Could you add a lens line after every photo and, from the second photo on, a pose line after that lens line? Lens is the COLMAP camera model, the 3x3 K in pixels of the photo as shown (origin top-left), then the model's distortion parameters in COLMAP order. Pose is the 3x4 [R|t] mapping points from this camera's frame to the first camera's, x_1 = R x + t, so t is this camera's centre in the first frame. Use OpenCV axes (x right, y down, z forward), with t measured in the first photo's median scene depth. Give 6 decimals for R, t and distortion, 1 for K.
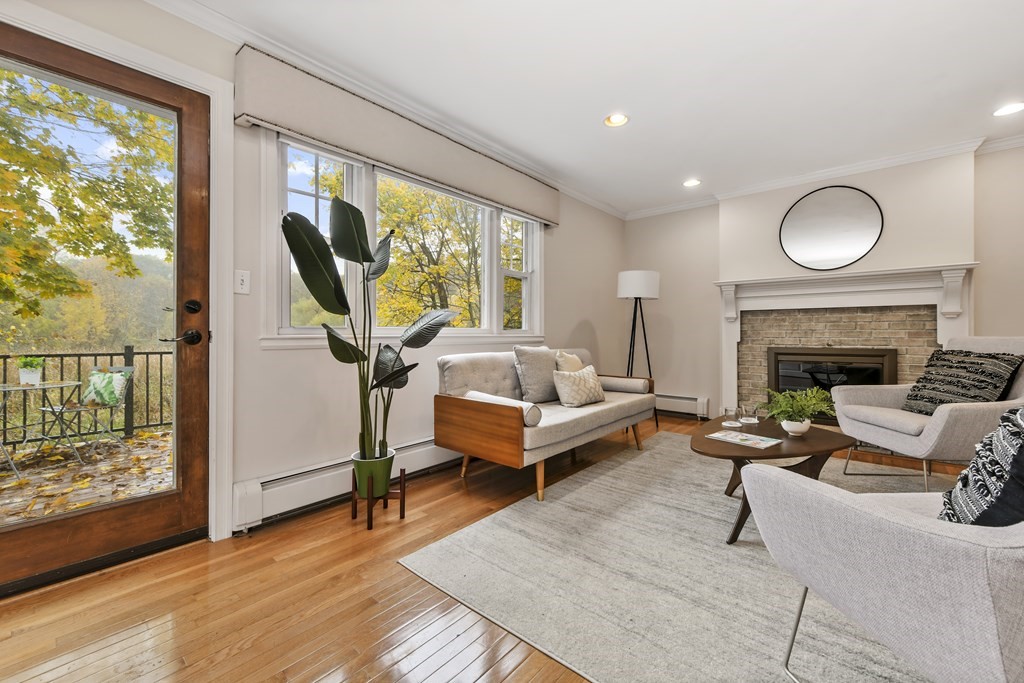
lens RADIAL K [[419.9, 0, 518.9], [0, 419.9, 336.3], [0, 0, 1]] dist [-0.000415, 0.000460]
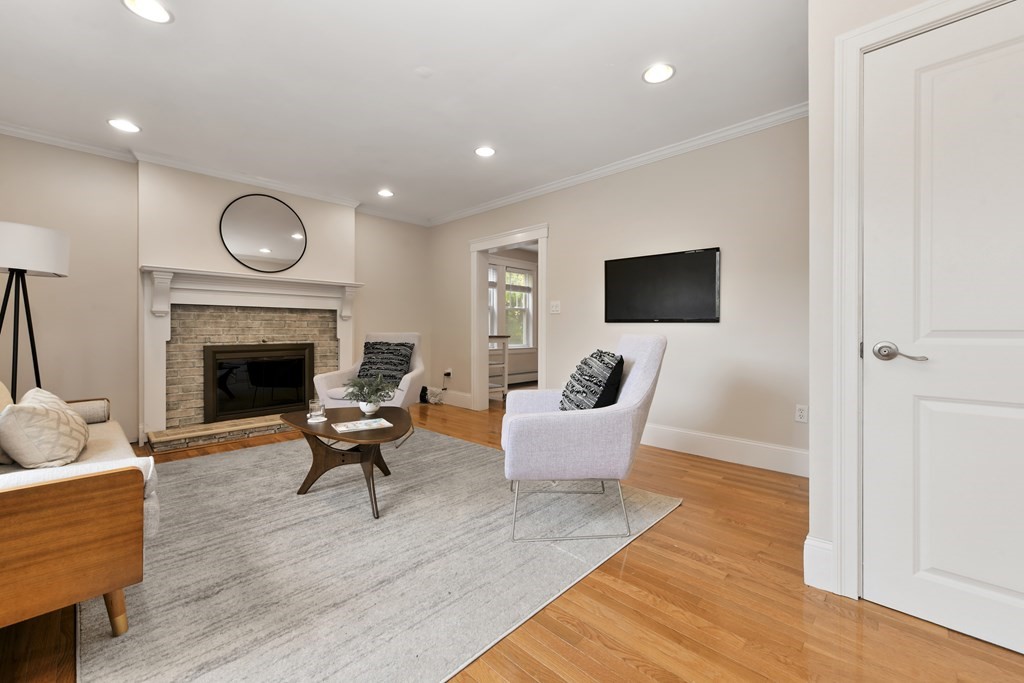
lens RADIAL K [[419.9, 0, 518.9], [0, 419.9, 336.3], [0, 0, 1]] dist [-0.000415, 0.000460]
pose [[0.041770, -0.013707, 0.999033, -0.367288], [0.006001, 0.999891, 0.013468, -0.003646], [-0.999109, 0.005433, 0.041847, 0.349052]]
